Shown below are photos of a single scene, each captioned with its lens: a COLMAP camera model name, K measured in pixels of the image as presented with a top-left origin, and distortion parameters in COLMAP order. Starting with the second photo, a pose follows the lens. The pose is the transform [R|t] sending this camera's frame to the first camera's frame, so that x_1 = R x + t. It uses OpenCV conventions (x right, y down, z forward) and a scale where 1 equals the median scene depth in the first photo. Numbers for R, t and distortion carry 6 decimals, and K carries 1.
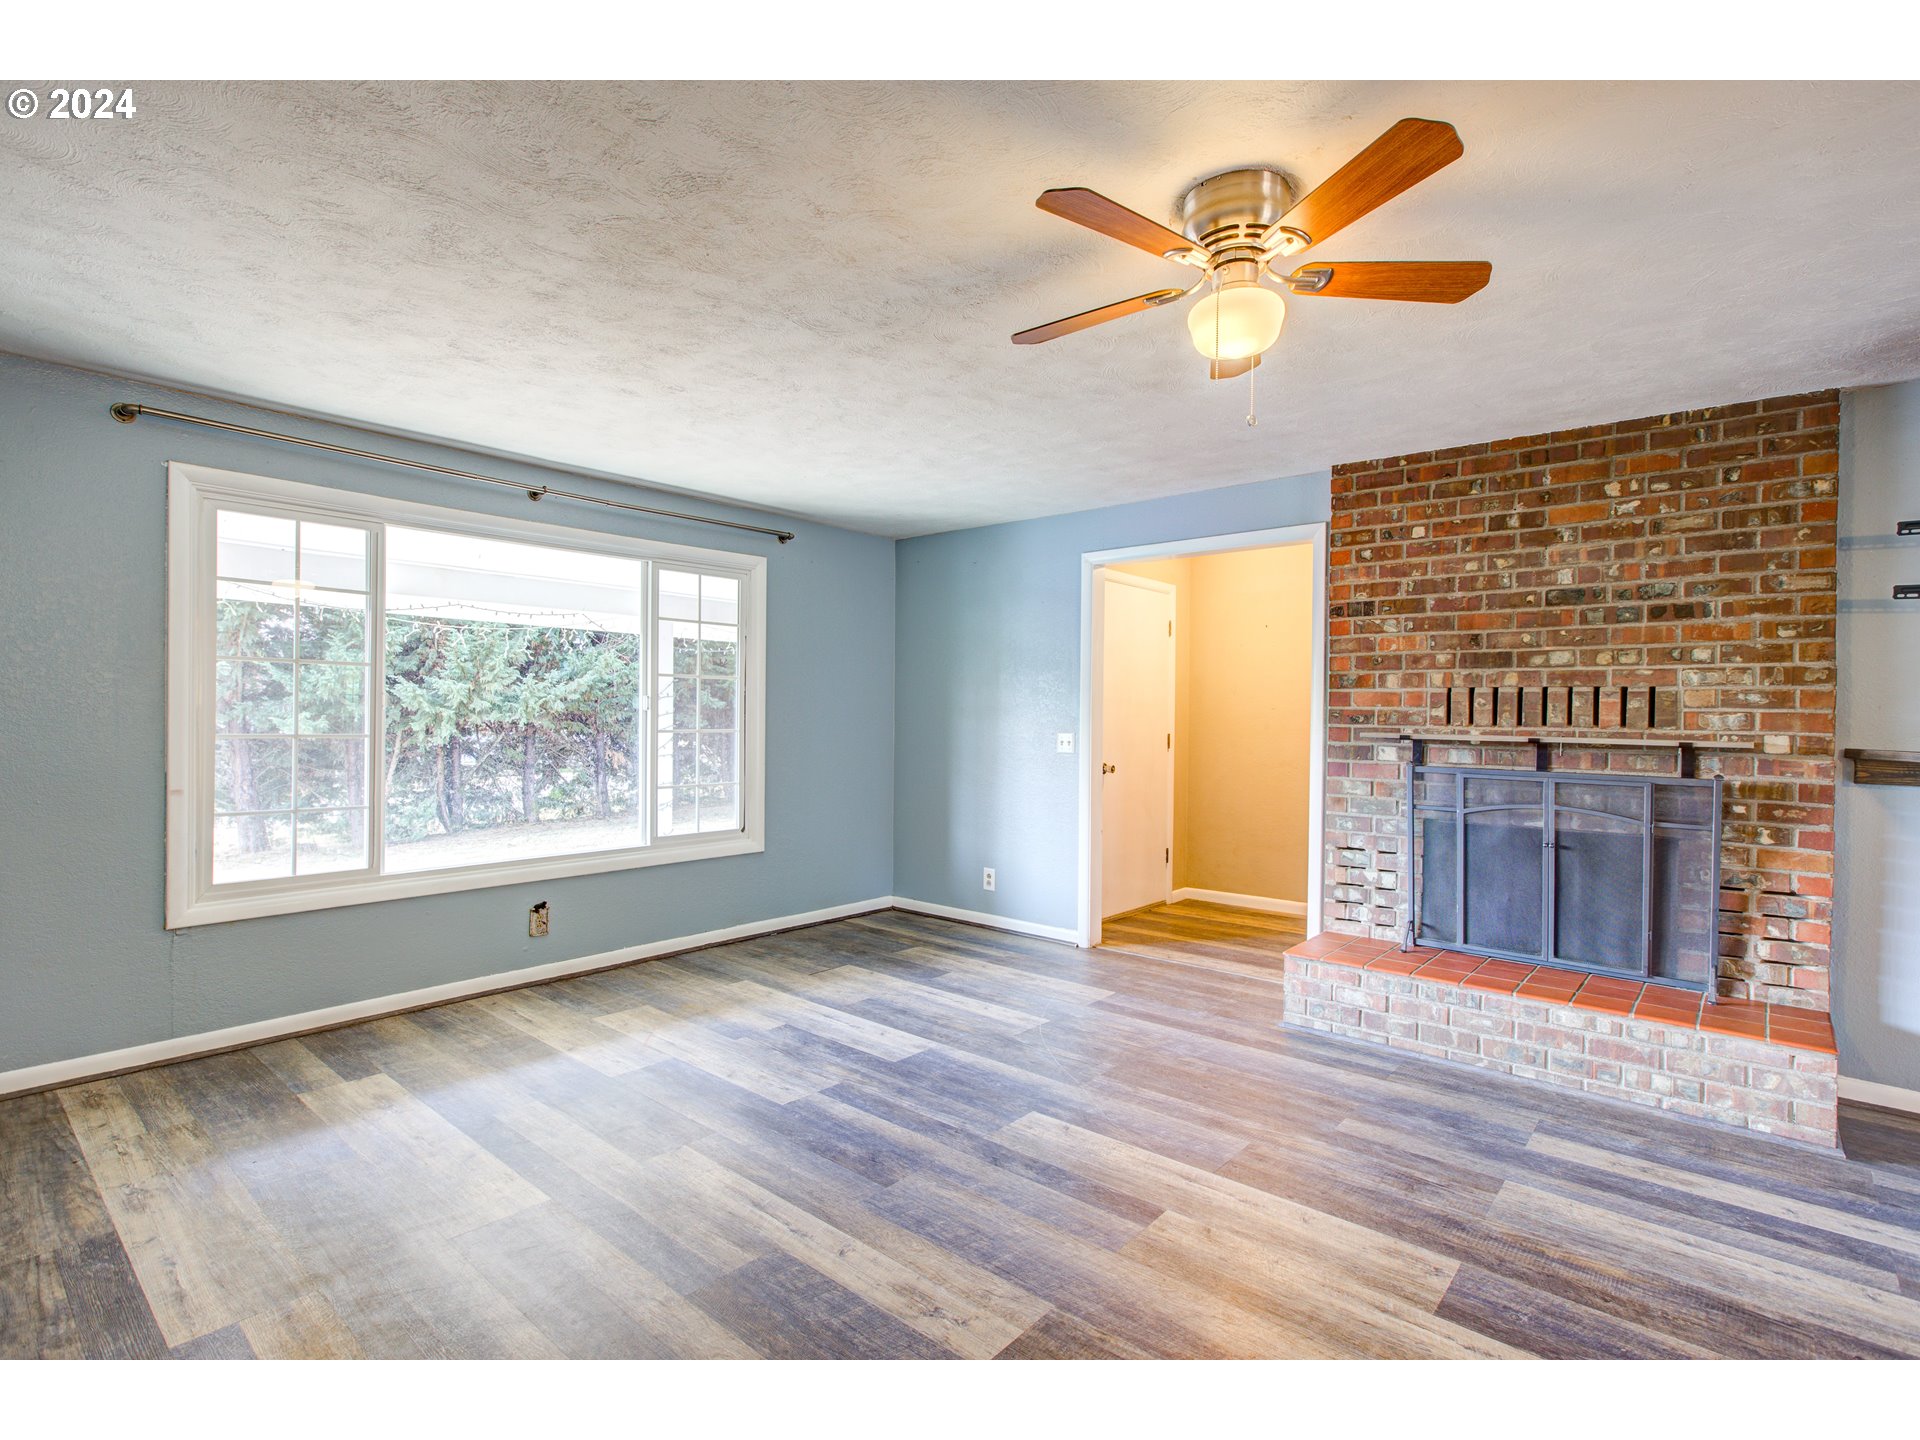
lens RADIAL K [[923.0, 0, 949.0], [0, 923.0, 720.1], [0, 0, 1]] dist [-0.016578, 0.009969]
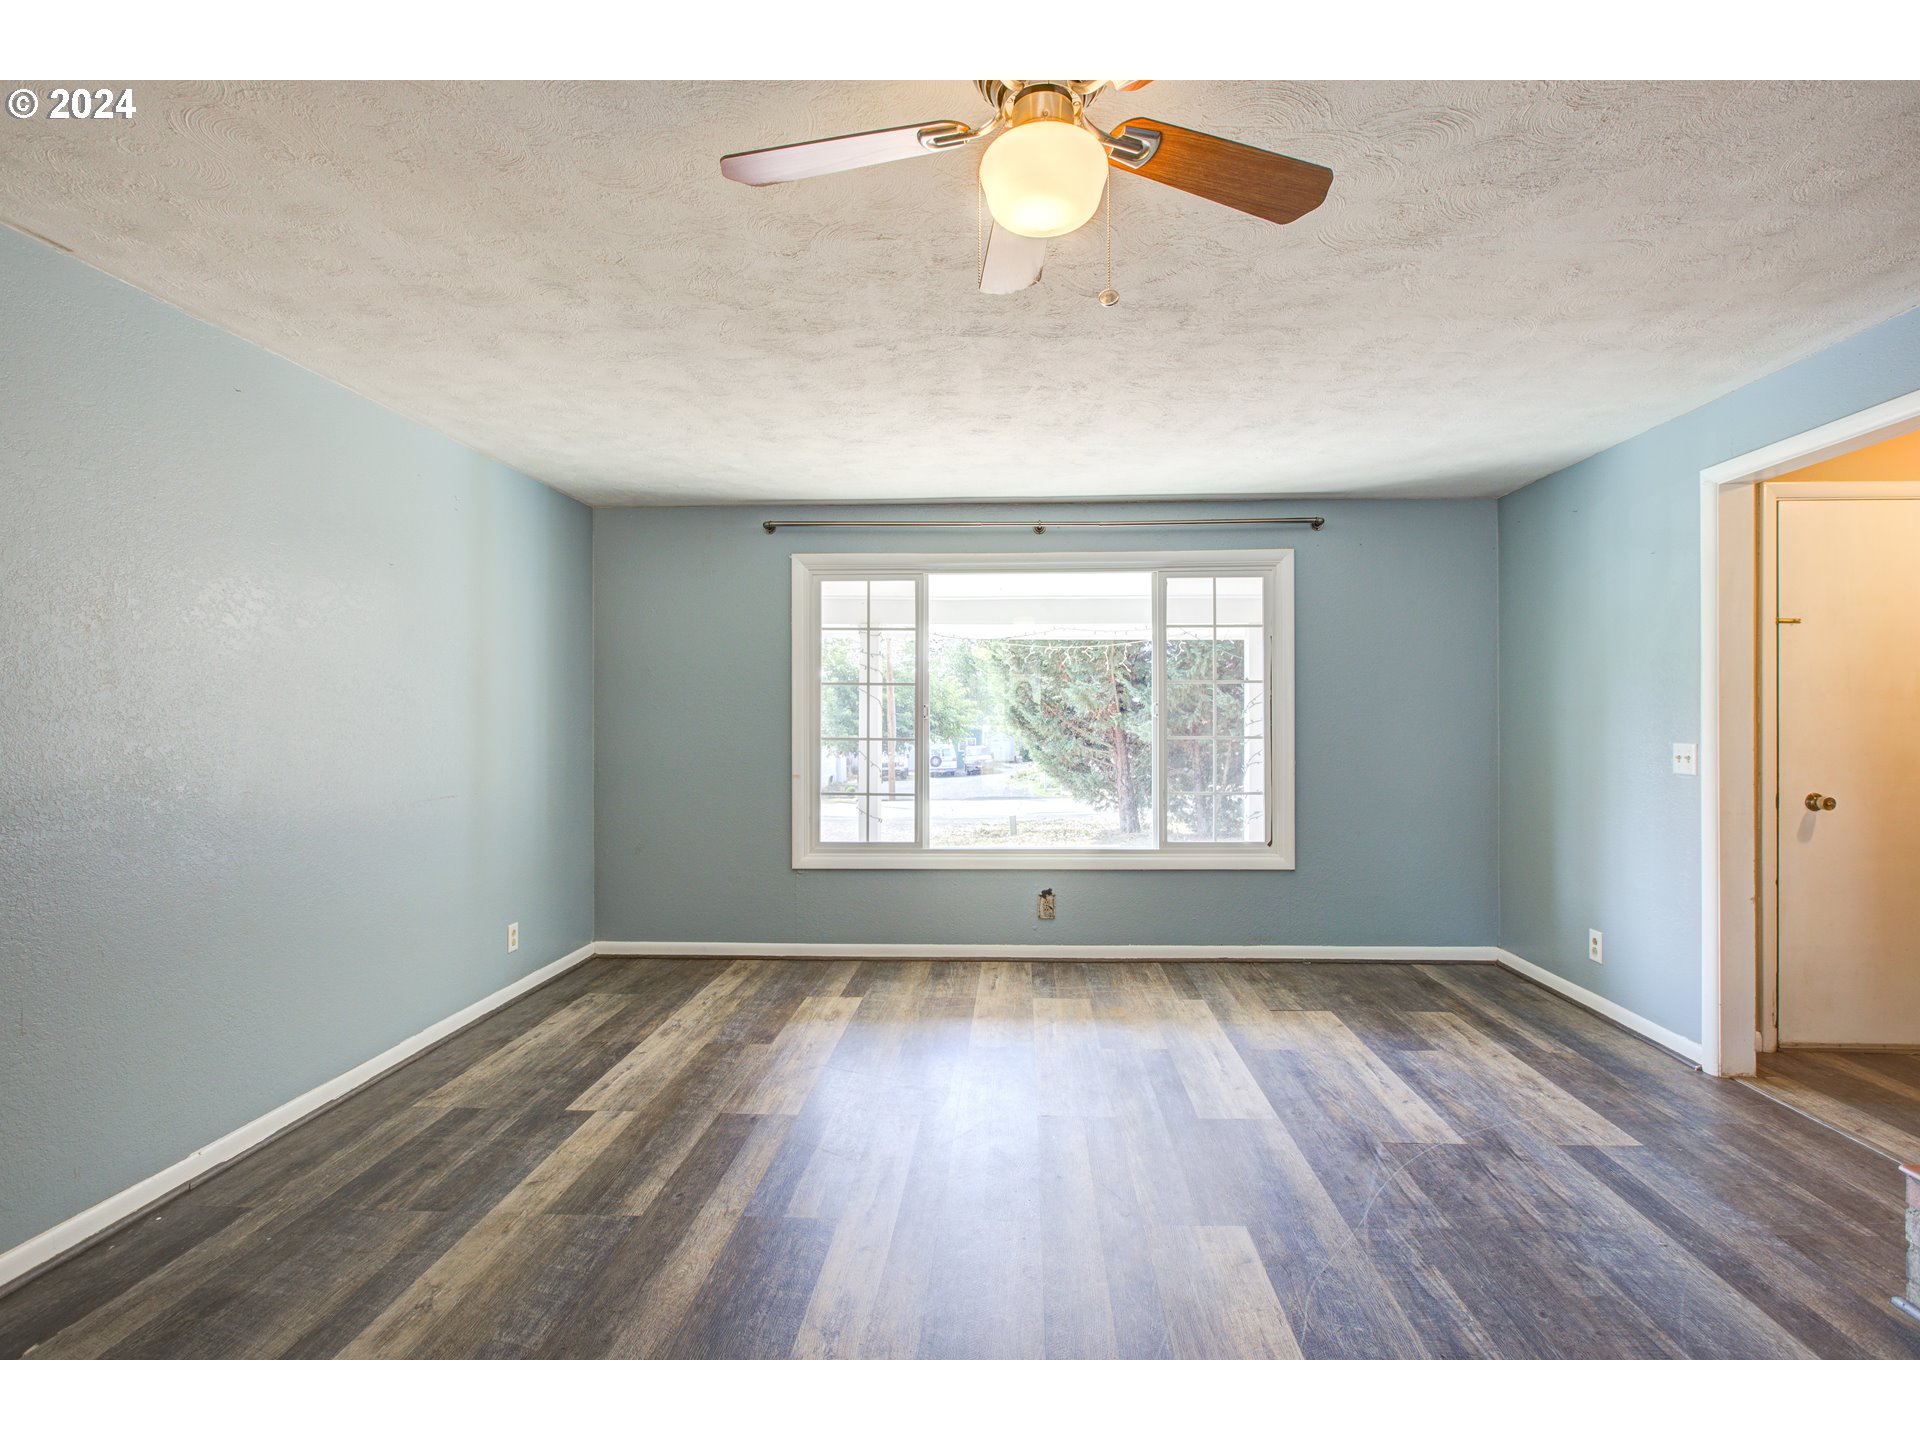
lens RADIAL K [[923.6, 0, 988.3], [0, 923.6, 717.4], [0, 0, 1]] dist [-0.033130, 0.025087]
pose [[0.631126, -0.010219, -0.775613, 0.459773], [0.003365, 0.999940, -0.010436, -0.000082], [0.775673, 0.003976, 0.631122, 0.276607]]
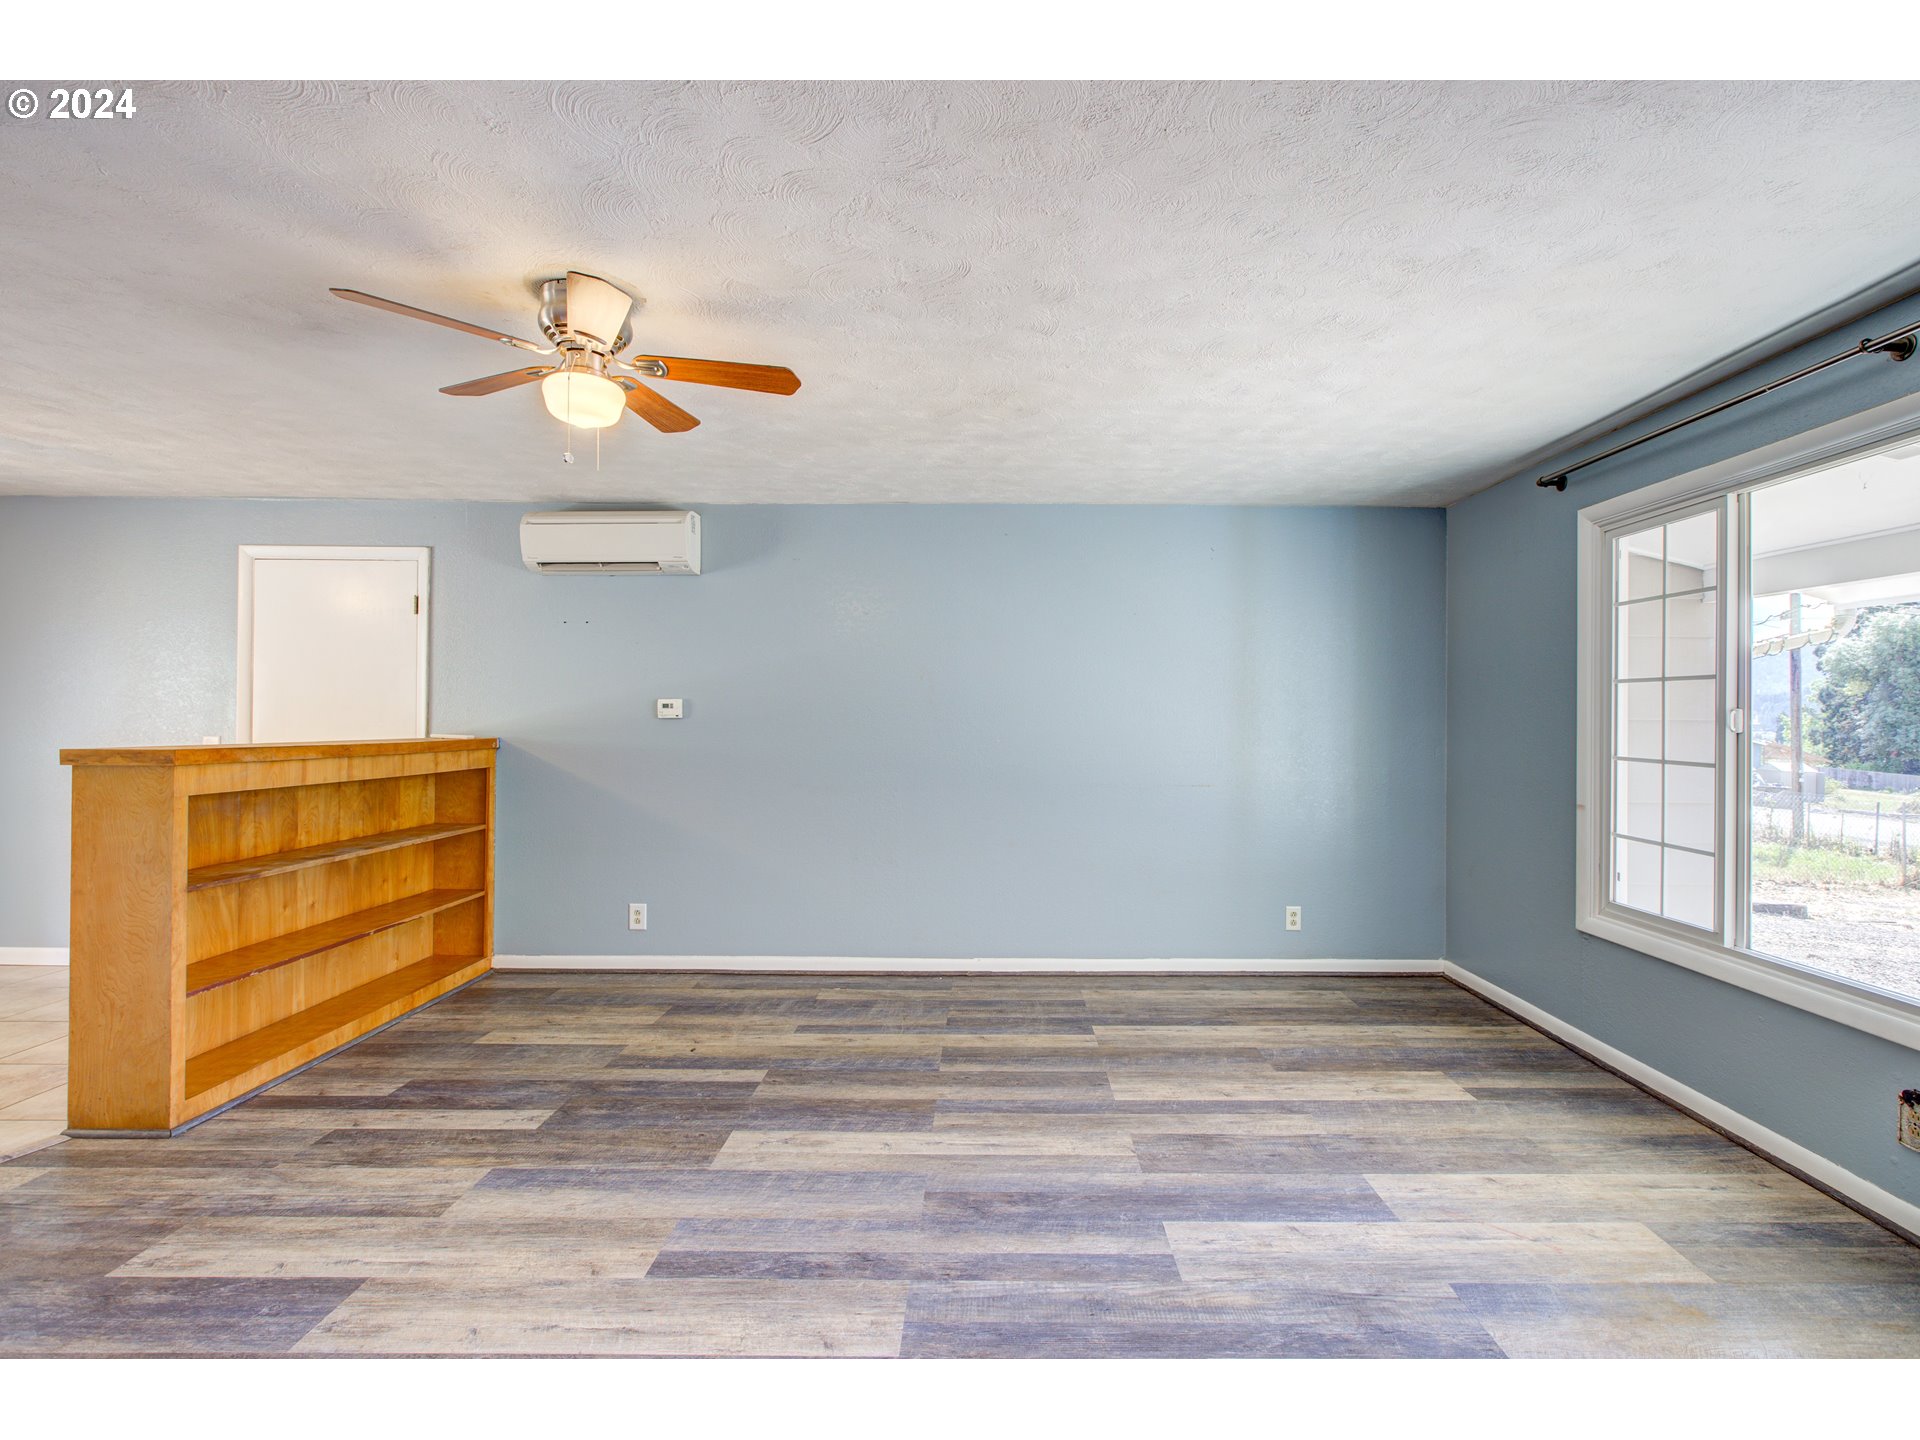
lens RADIAL K [[935.9, 0, 1005.5], [0, 935.9, 712.9], [0, 0, 1]] dist [-0.004347, -0.000389]
pose [[-0.741608, -0.020637, -0.670516, 0.389813], [-0.020759, 0.999754, -0.007811, -0.010867], [0.670513, 0.008127, -0.741854, 1.244877]]
